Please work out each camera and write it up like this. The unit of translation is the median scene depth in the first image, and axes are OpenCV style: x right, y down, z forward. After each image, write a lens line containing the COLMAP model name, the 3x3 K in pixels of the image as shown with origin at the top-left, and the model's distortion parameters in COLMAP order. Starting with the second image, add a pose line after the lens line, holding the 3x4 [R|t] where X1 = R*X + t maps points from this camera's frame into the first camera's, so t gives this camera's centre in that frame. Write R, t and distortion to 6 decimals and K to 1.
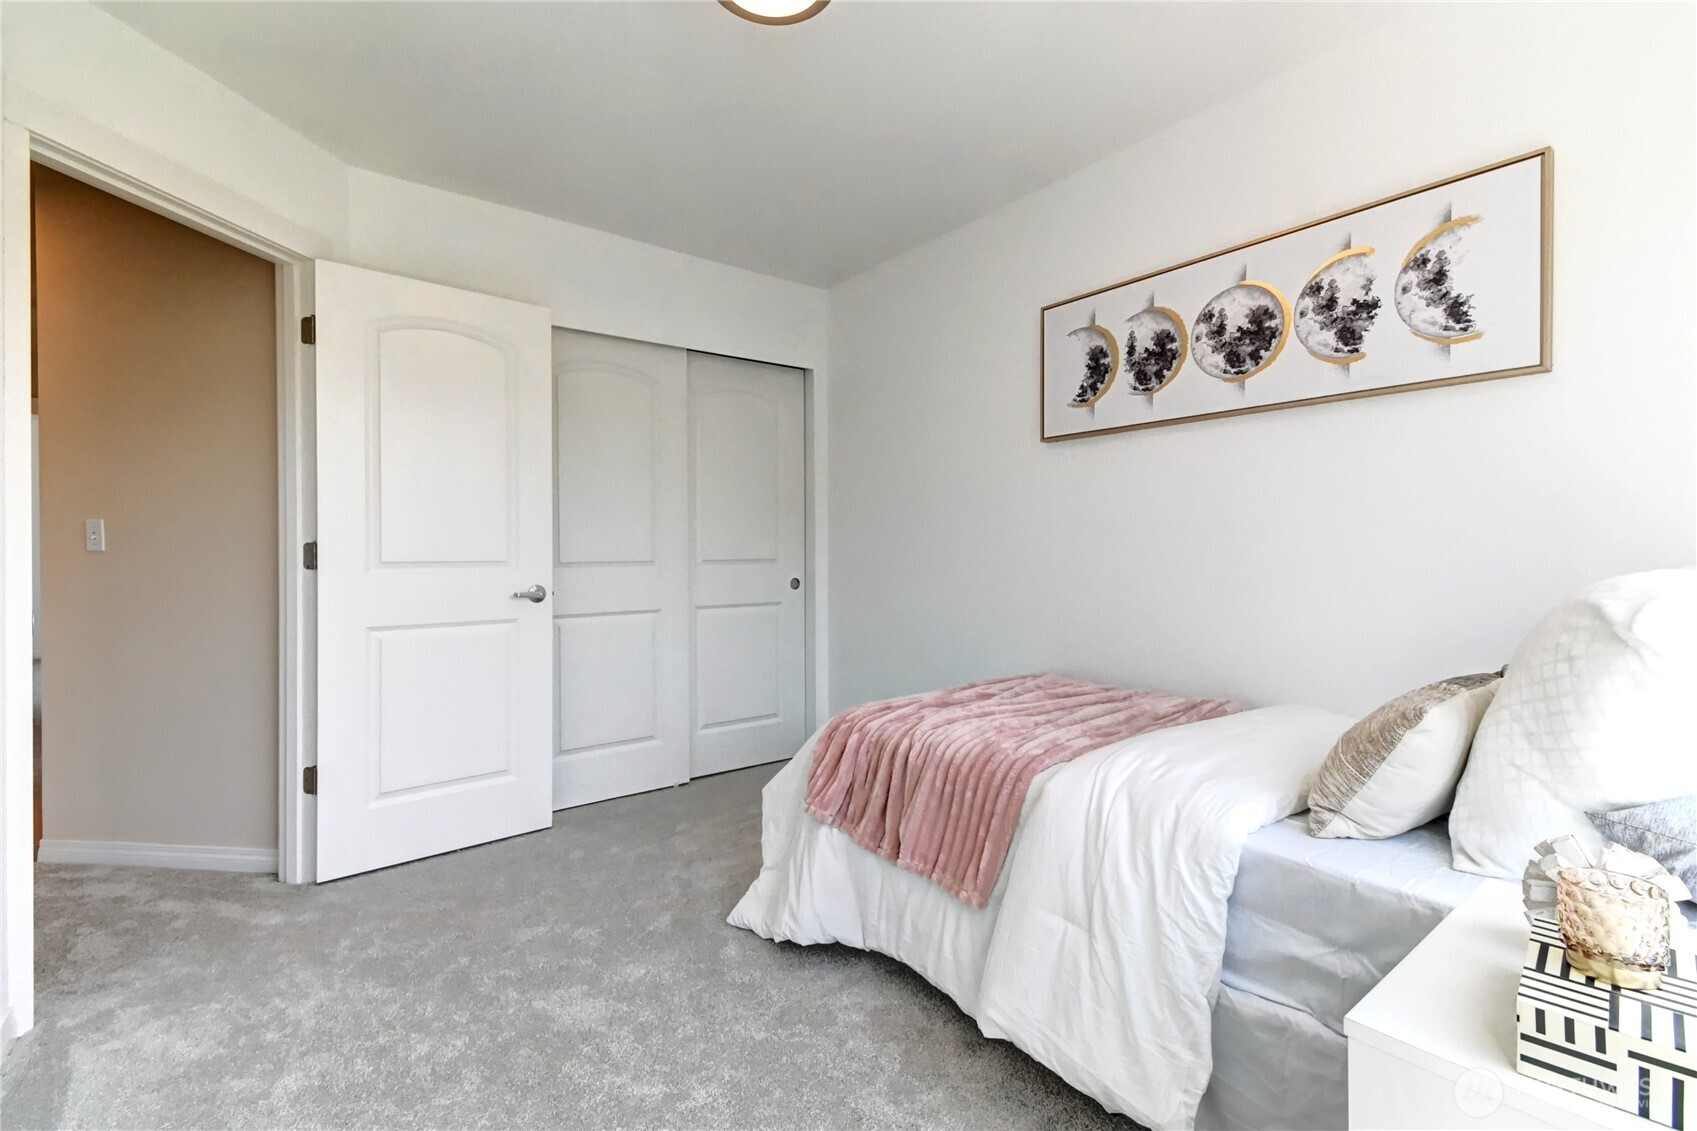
lens RADIAL K [[758.2, 0, 842.4], [0, 758.2, 563.8], [0, 0, 1]] dist [0.000416, 0.000140]
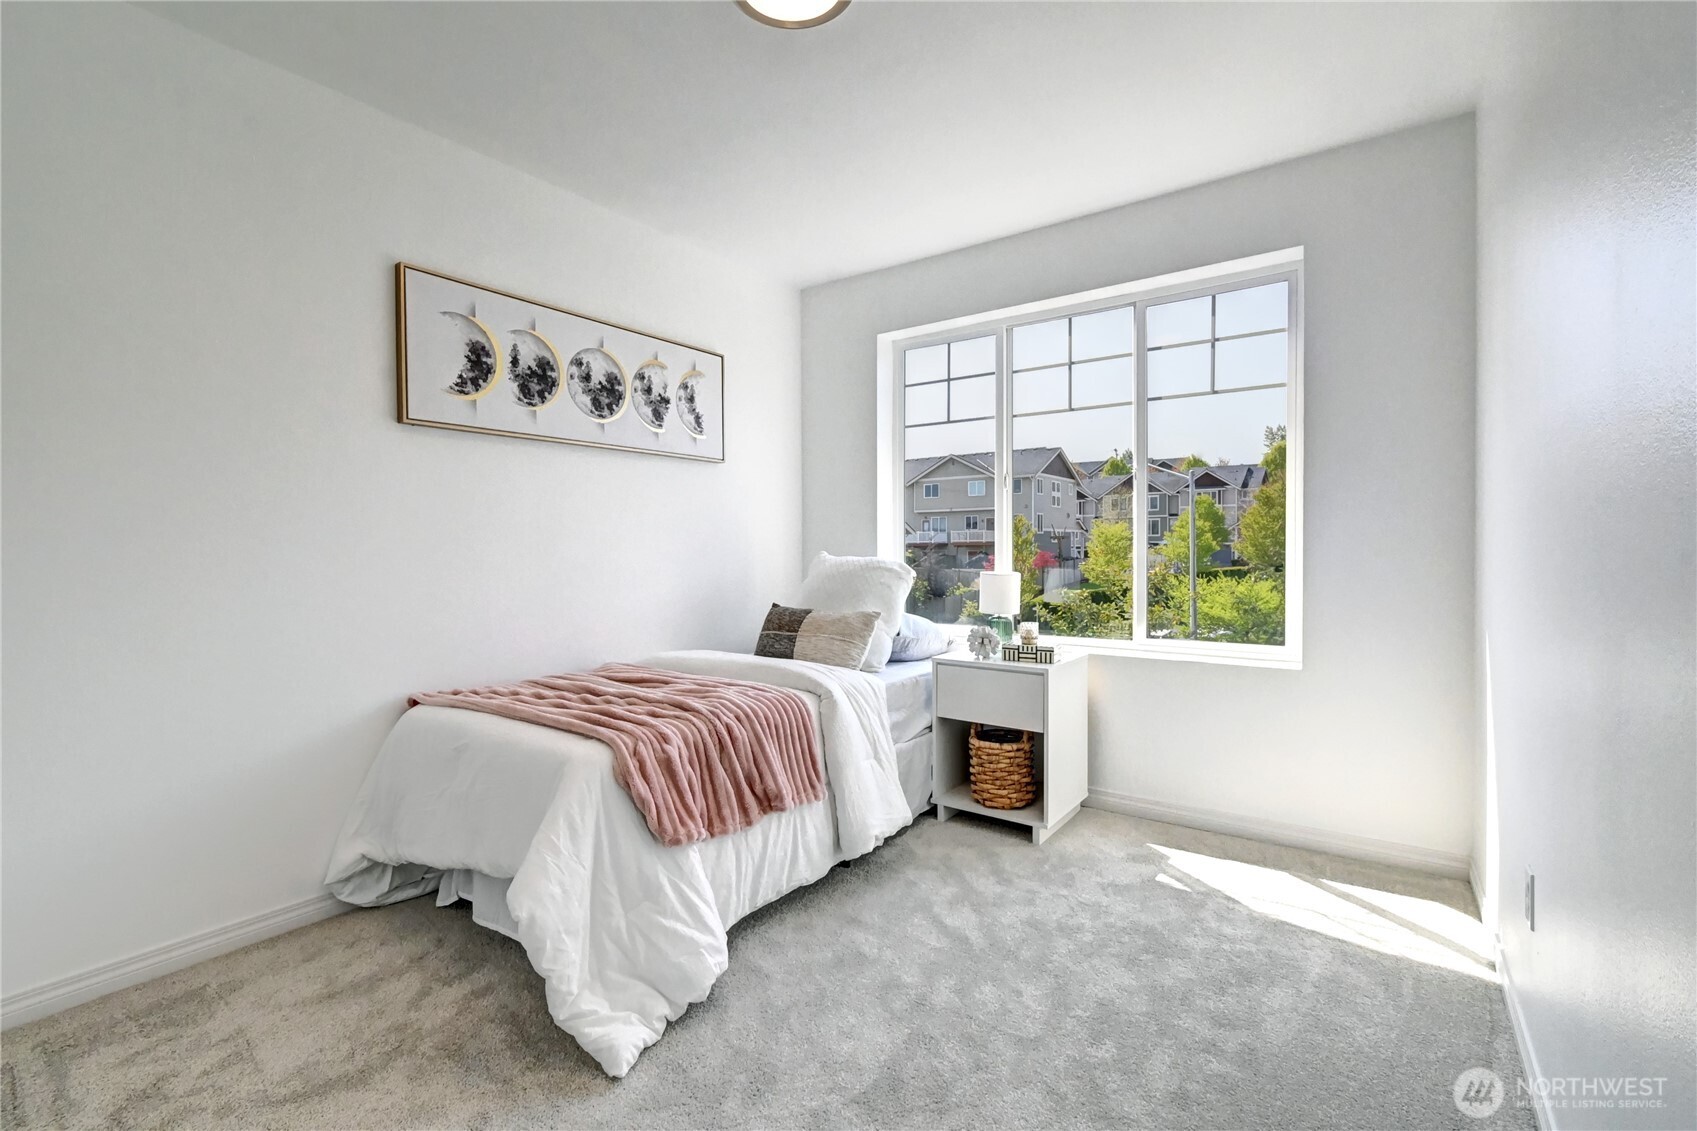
lens RADIAL K [[758.2, 0, 840.7], [0, 758.2, 558.8], [0, 0, 1]] dist [0.000416, 0.000140]
pose [[-0.289807, 0.006310, 0.957064, -0.833211], [0.034502, 0.999397, 0.003859, 0.006122], [-0.956463, 0.034139, -0.289850, 0.960500]]
